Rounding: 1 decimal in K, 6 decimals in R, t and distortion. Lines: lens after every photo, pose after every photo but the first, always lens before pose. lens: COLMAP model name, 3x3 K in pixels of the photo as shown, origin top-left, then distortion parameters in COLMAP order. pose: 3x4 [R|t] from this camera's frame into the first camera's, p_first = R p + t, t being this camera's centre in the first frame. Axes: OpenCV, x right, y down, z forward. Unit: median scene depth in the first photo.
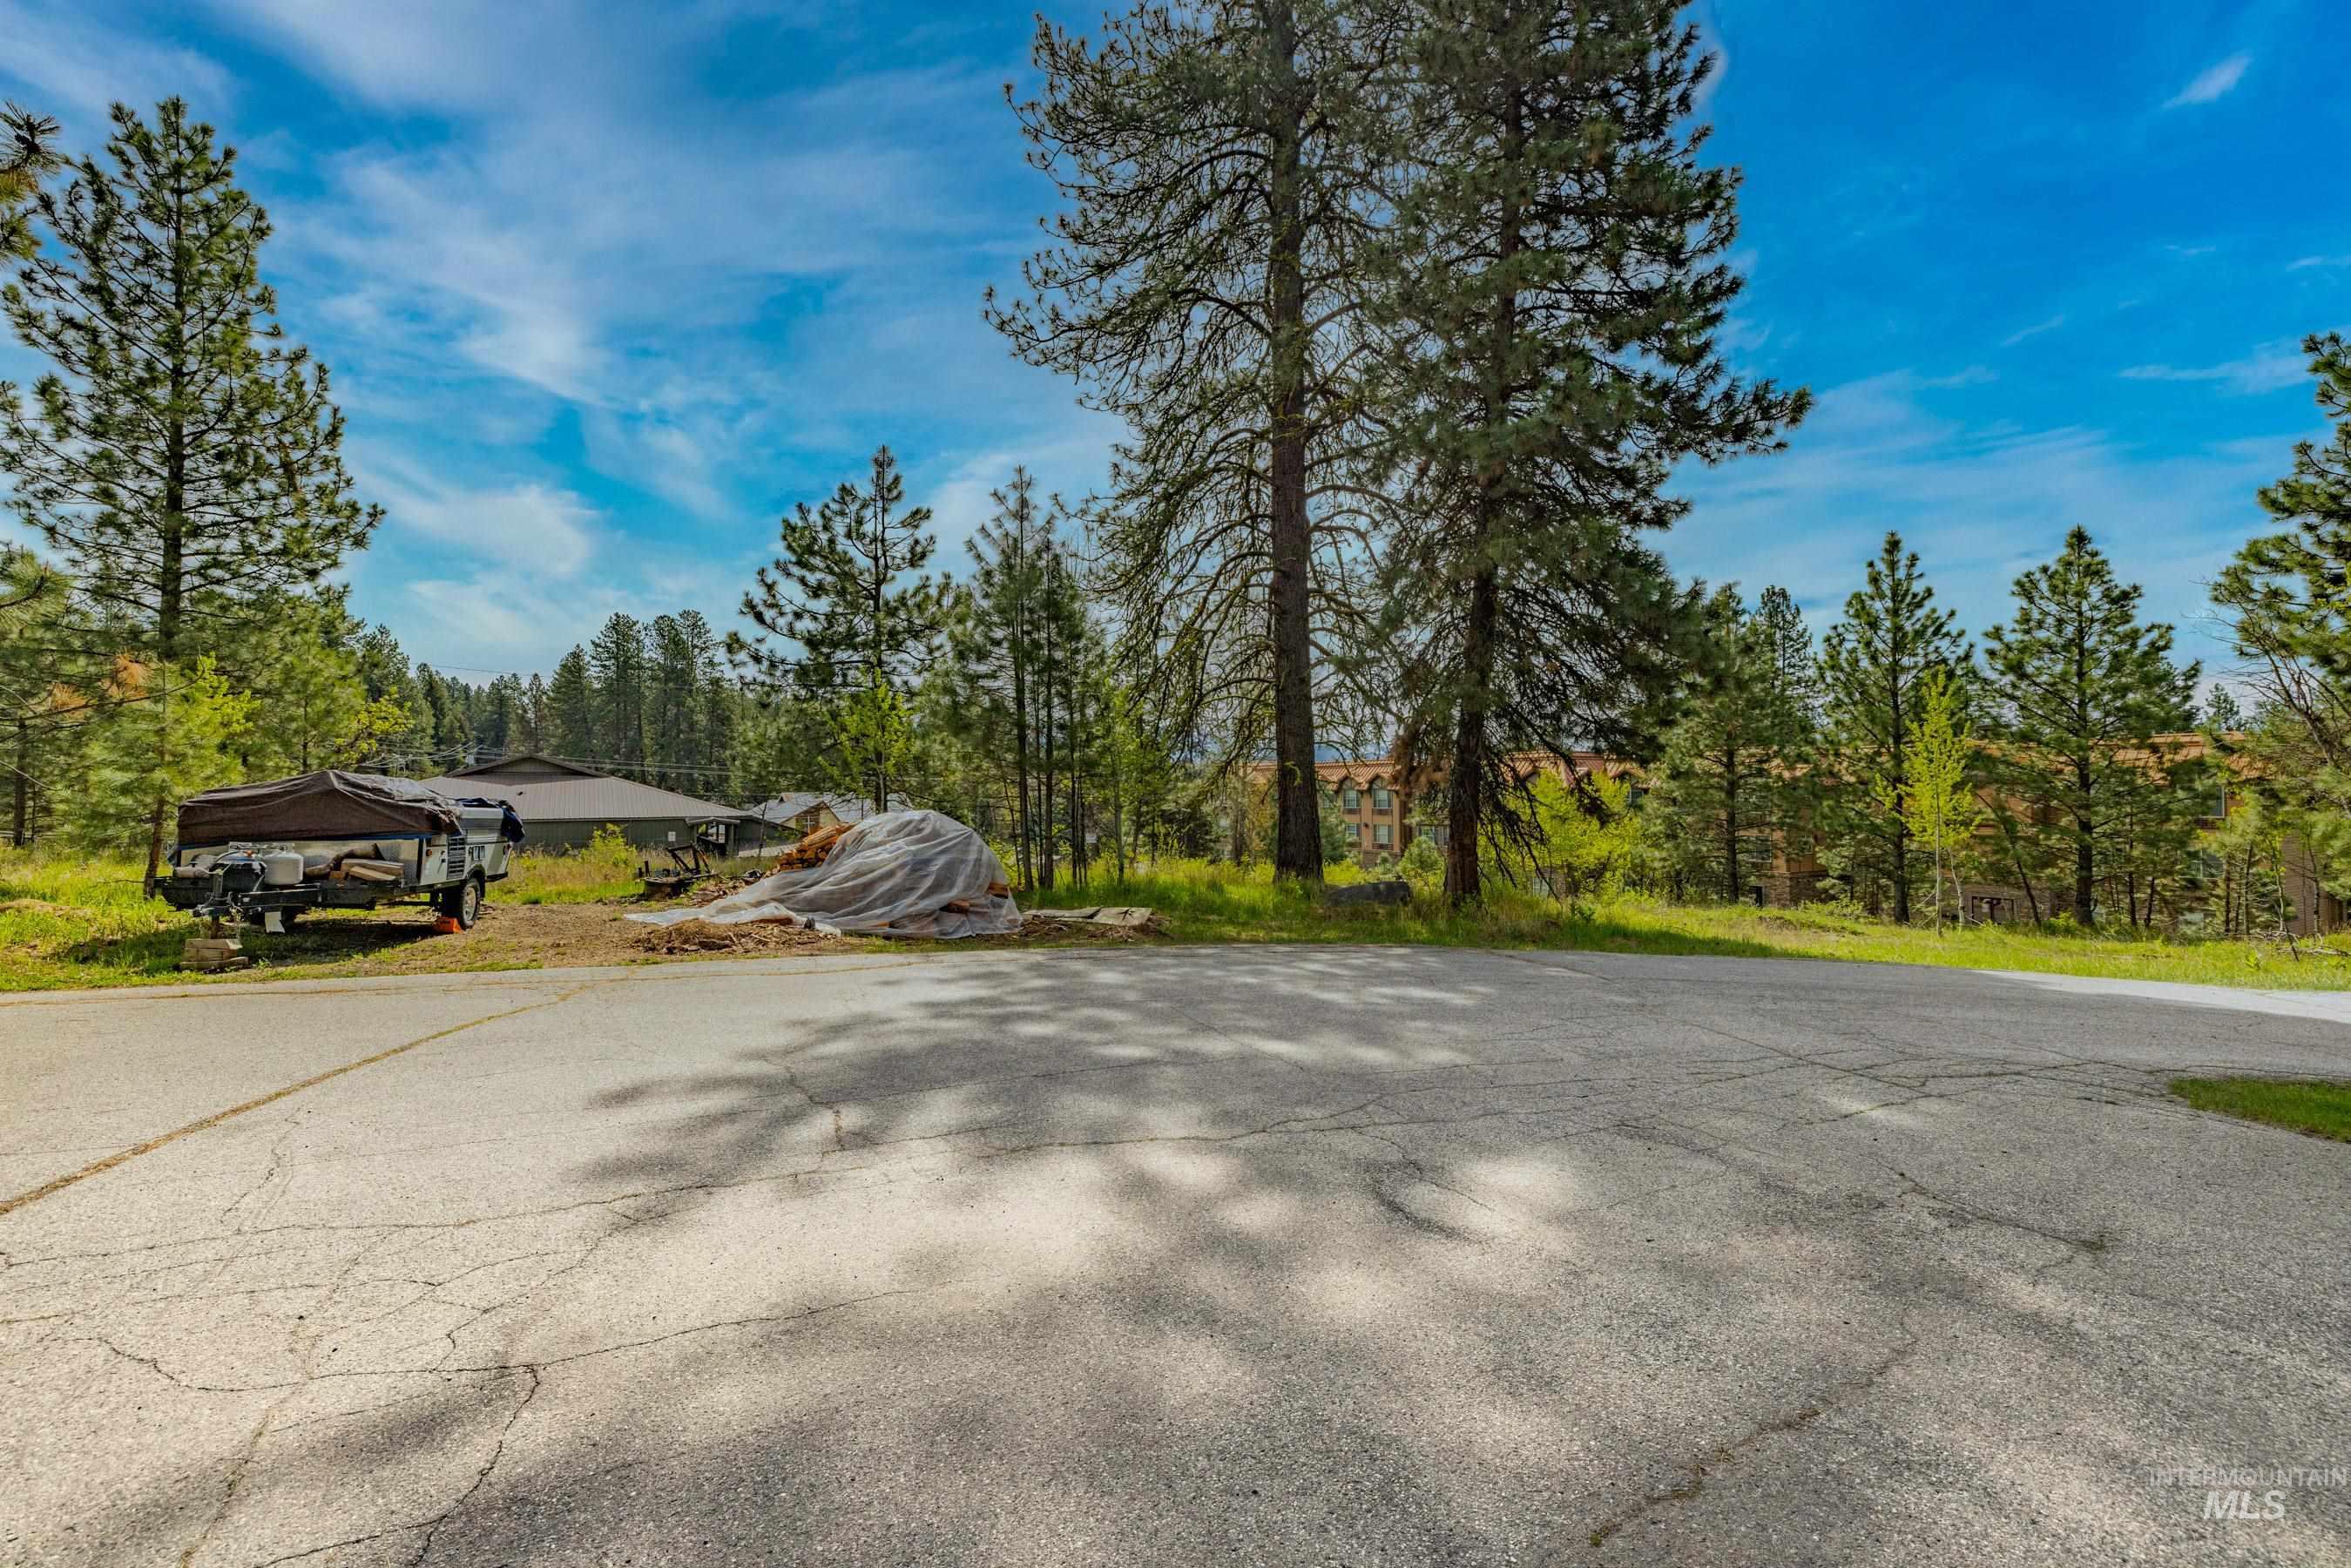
lens RADIAL K [[994.4, 0, 1176.0], [0, 994.4, 779.1], [0, 0, 1]] dist [0.001014, 0.000567]
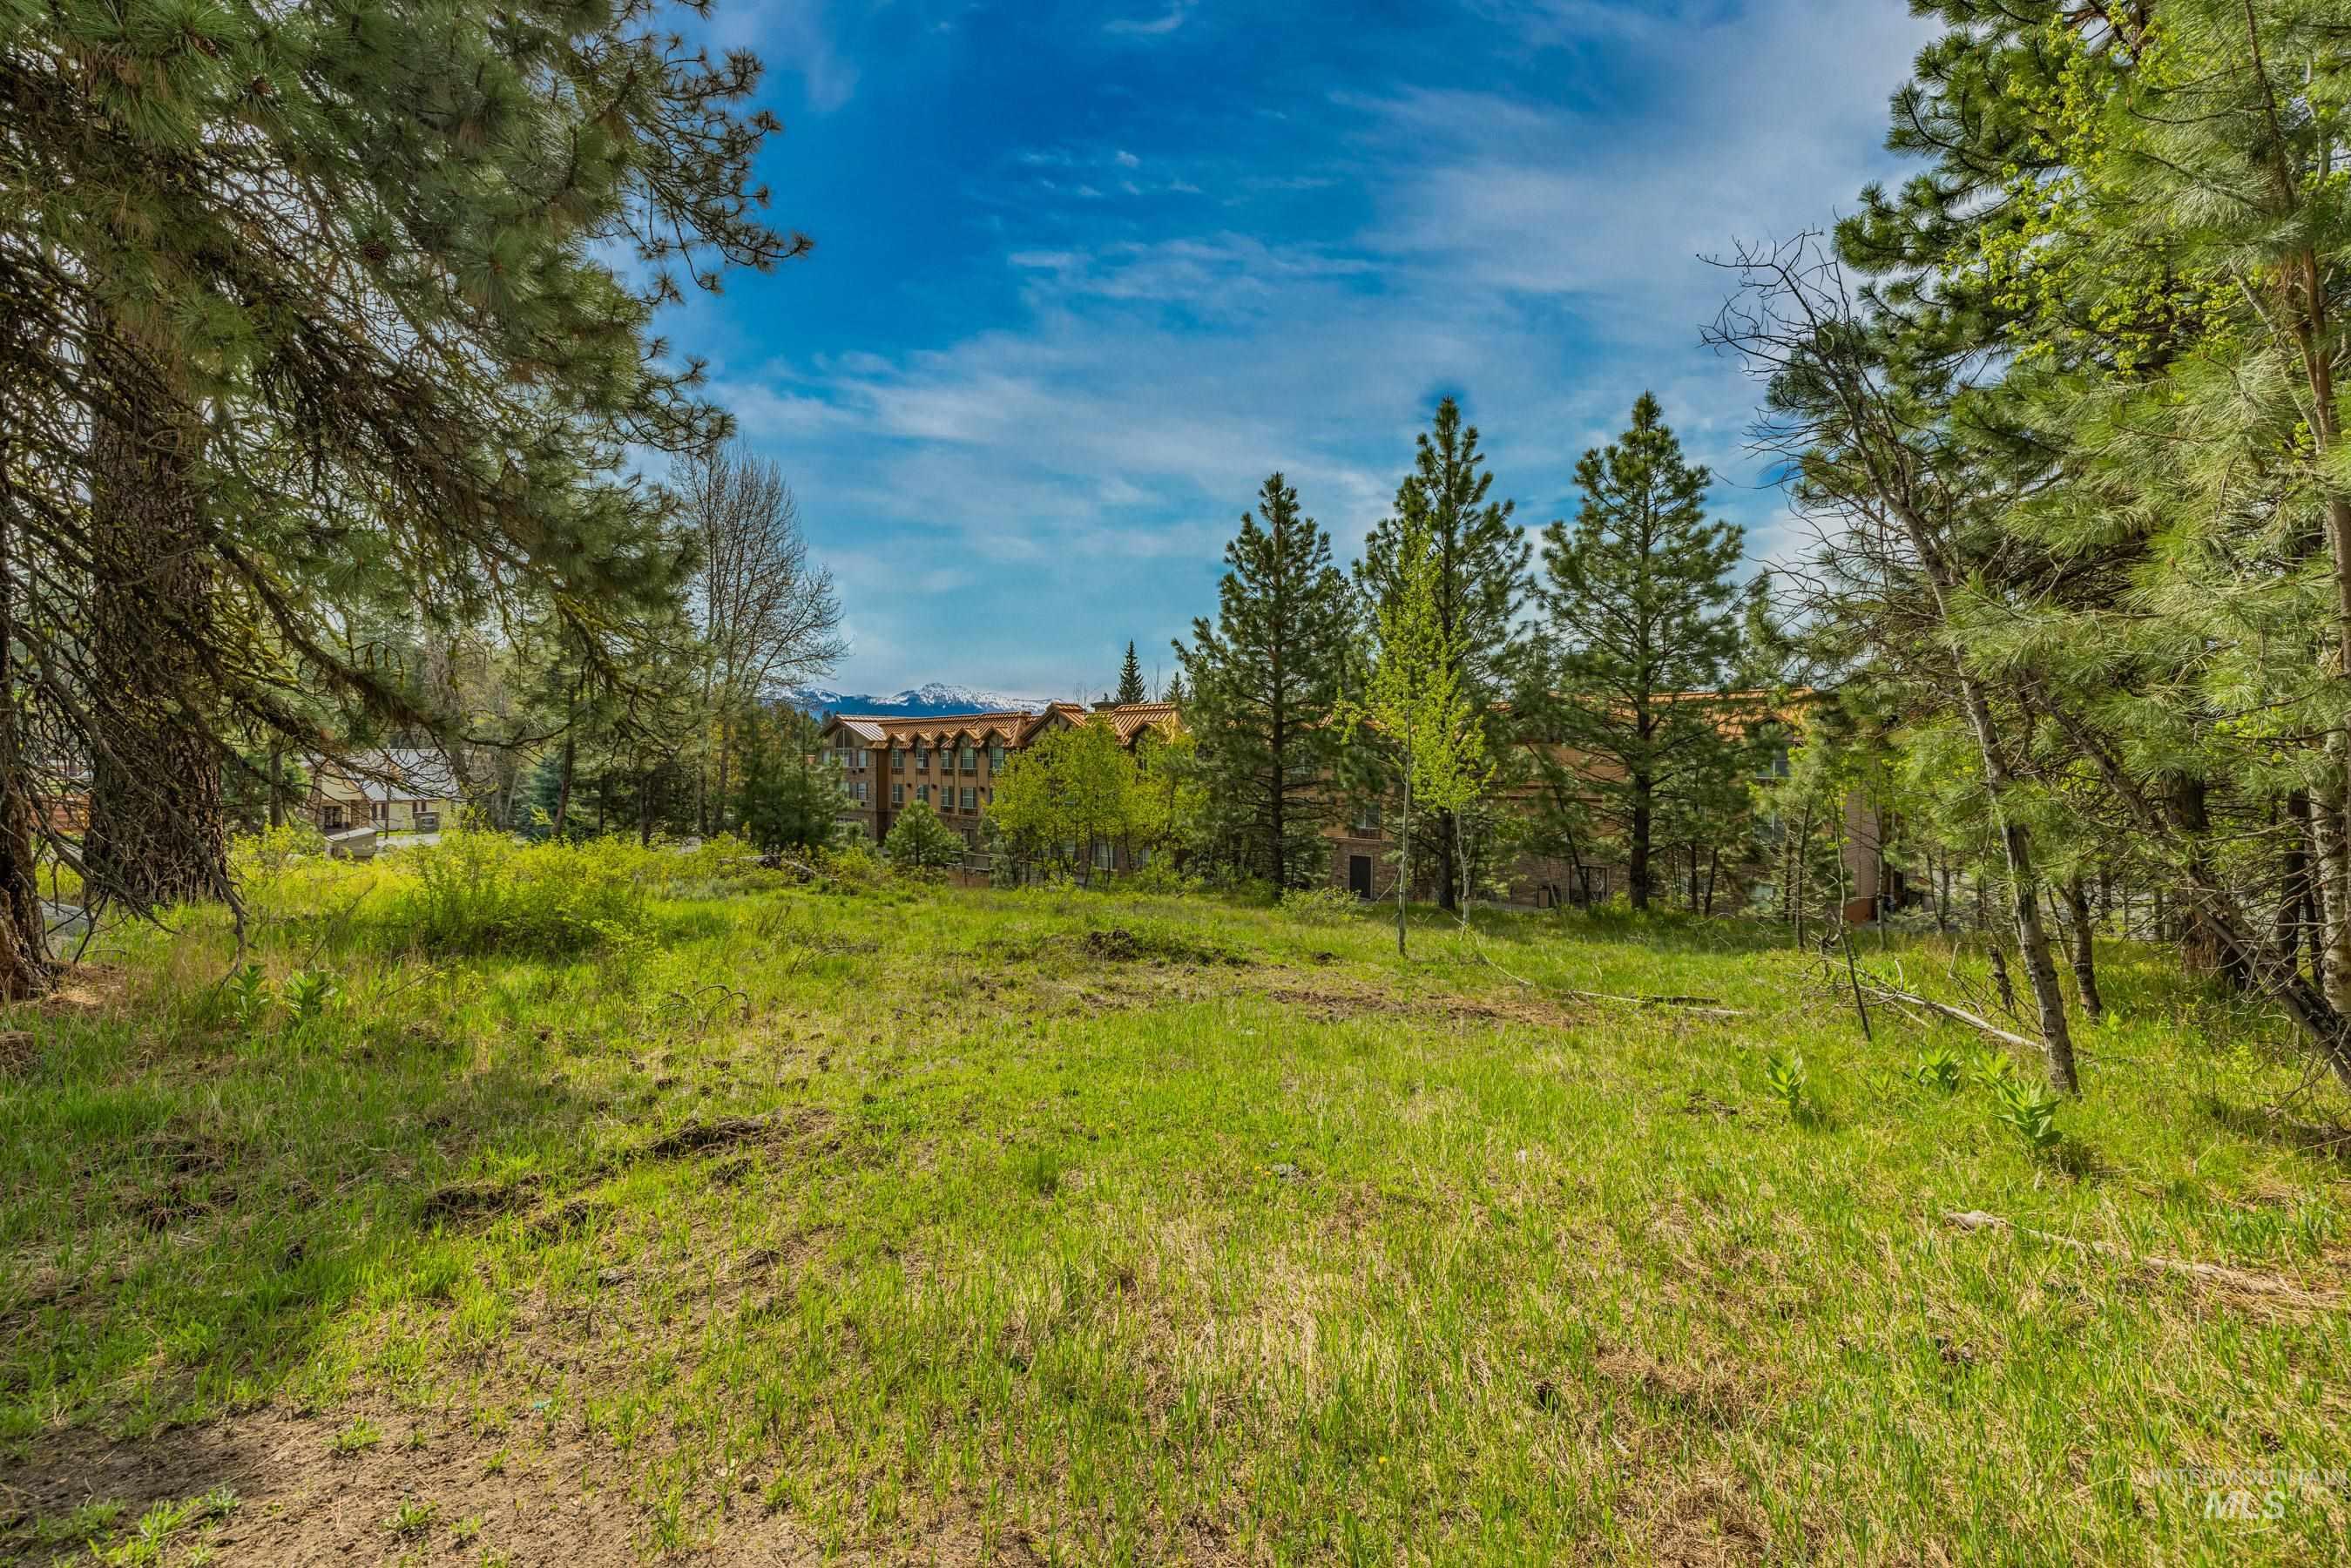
lens RADIAL K [[1000.6, 0, 1175.5], [0, 1000.6, 784.0], [0, 0, 1]] dist [0.003687, 0.000232]
pose [[0.968720, 0.002749, 0.248143, 0.351359], [-0.011879, 0.999306, 0.035303, 0.023986], [-0.247873, -0.037147, 0.968080, 0.319840]]
